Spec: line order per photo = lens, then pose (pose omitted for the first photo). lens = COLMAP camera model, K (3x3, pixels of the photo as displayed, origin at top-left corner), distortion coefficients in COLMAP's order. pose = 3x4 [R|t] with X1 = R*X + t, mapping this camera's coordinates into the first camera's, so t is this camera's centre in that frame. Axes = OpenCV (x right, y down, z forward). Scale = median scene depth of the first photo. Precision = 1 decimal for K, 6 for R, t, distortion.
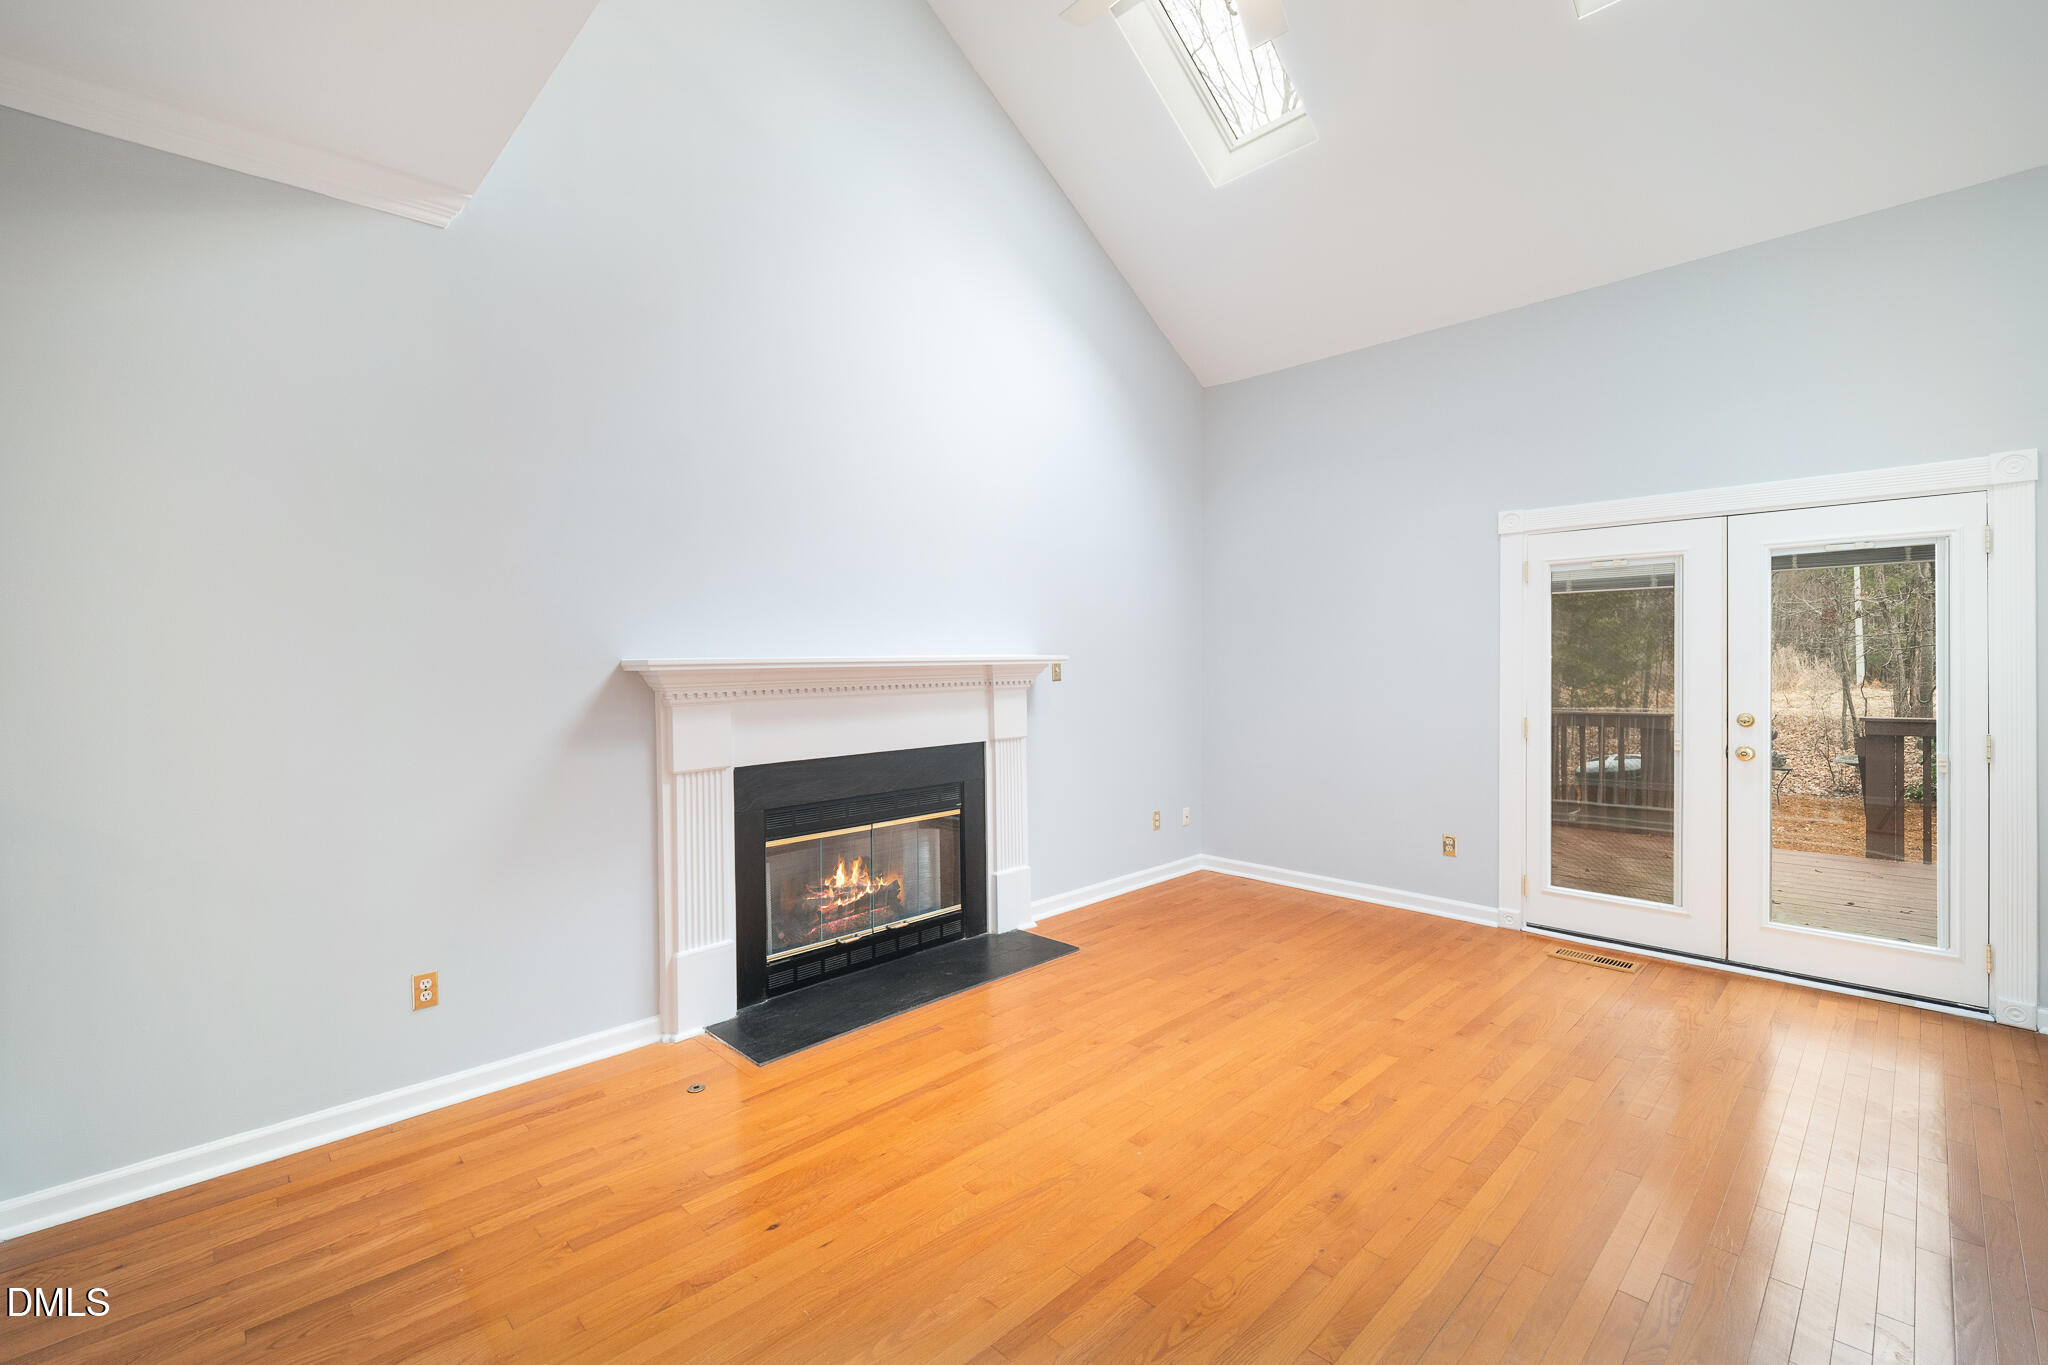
lens RADIAL K [[863.2, 0, 1020.3], [0, 863.2, 677.6], [0, 0, 1]] dist [0.001990, -0.000112]
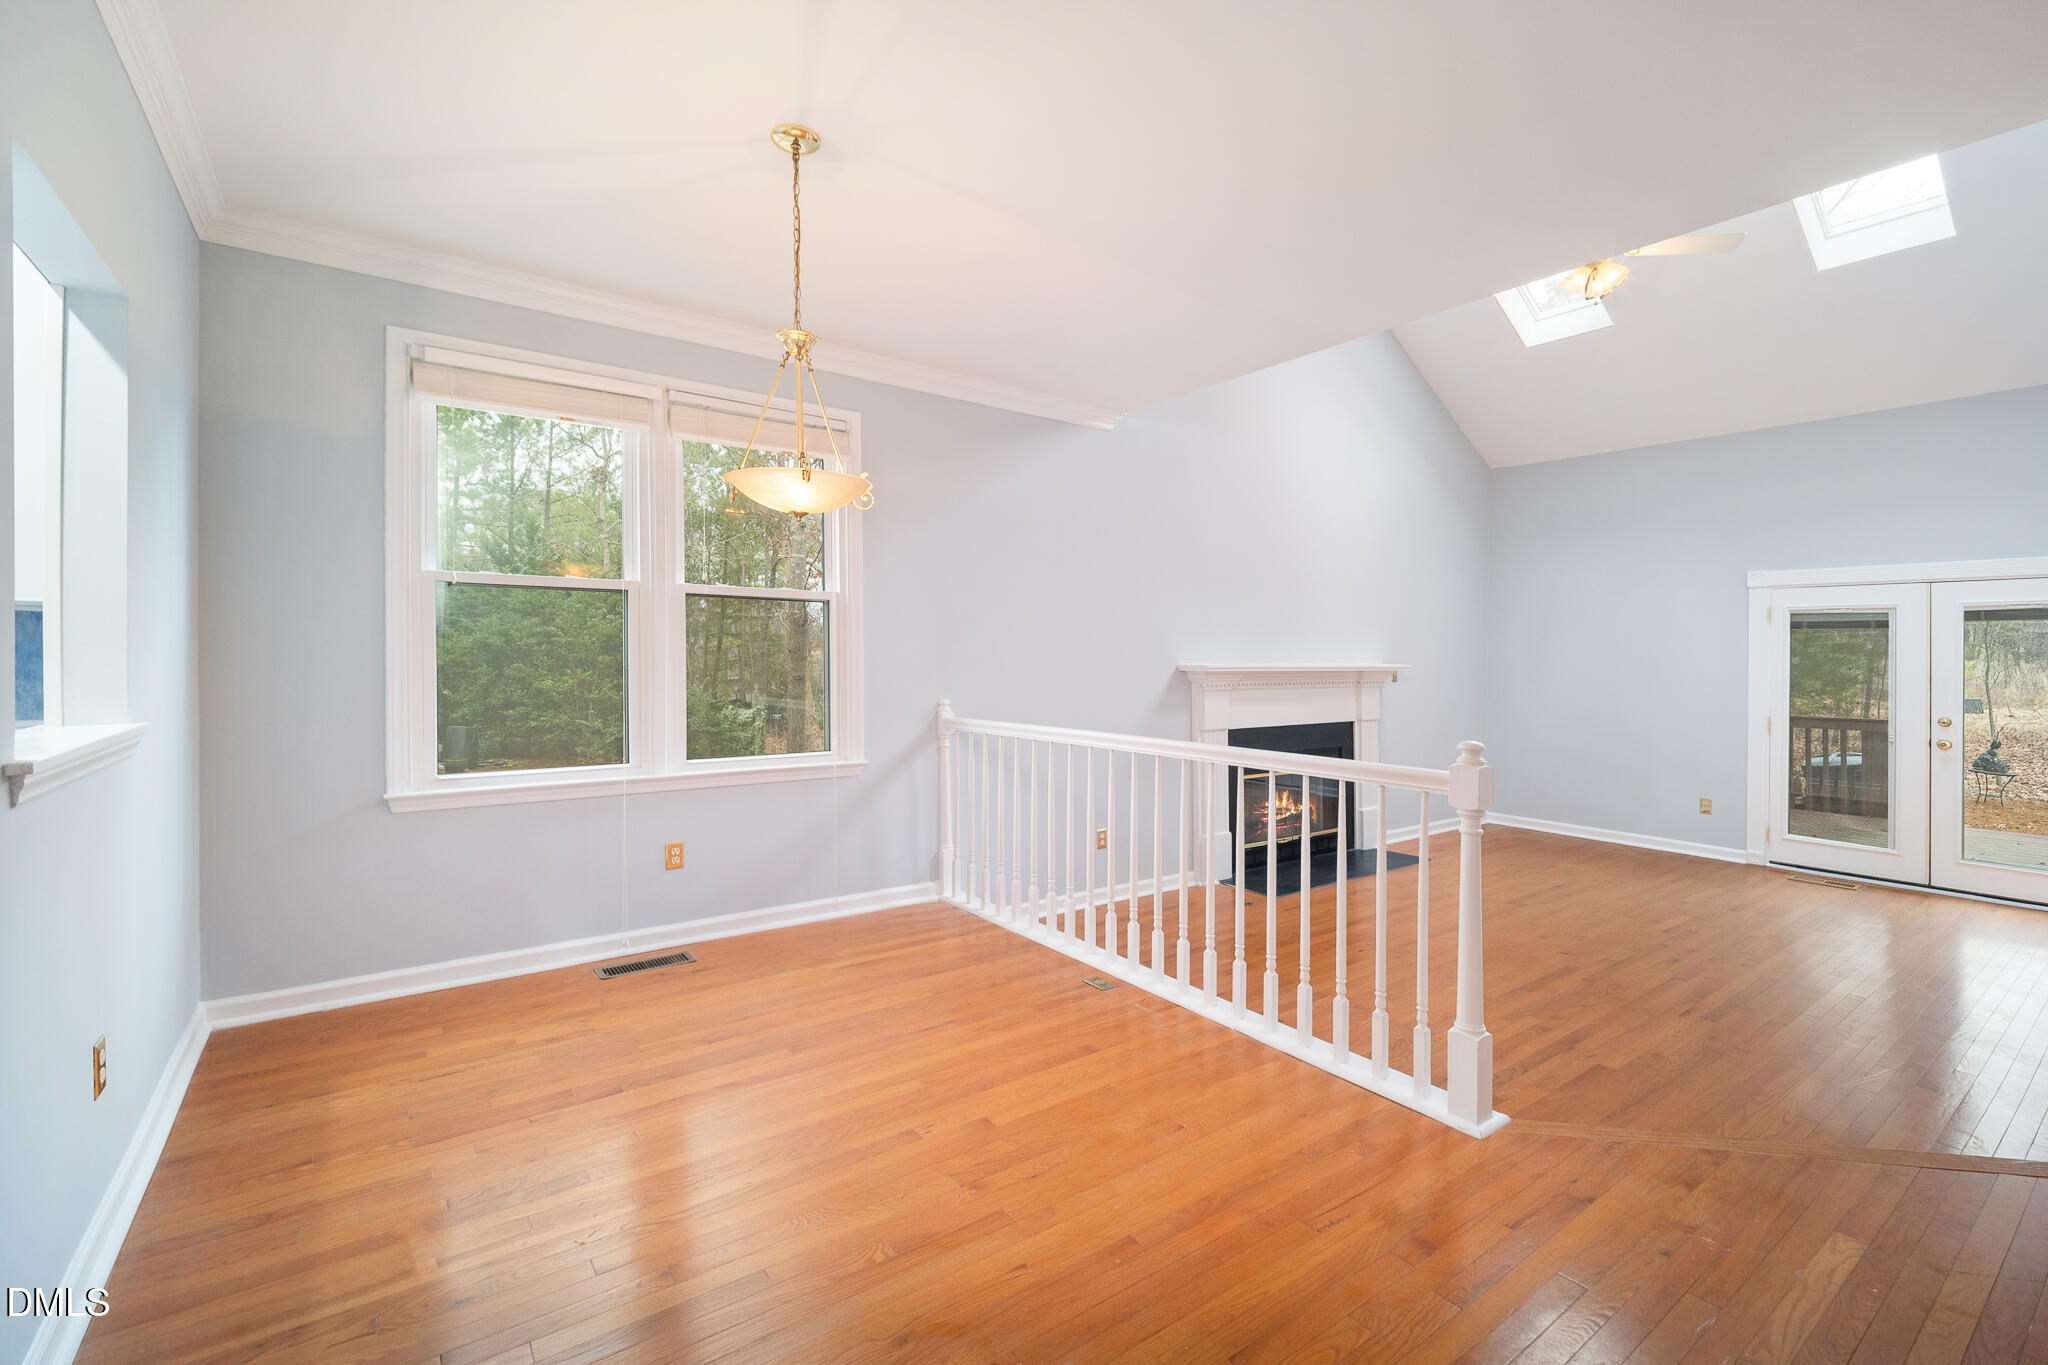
lens RADIAL K [[819.4, 0, 1018.2], [0, 819.4, 648.2], [0, 0, 1]] dist [0.000542, -0.002498]
pose [[0.983906, 0.020032, -0.177559, -0.397459], [-0.024833, 0.999382, -0.024862, -0.001925], [0.176951, 0.028871, 0.983796, -0.552819]]
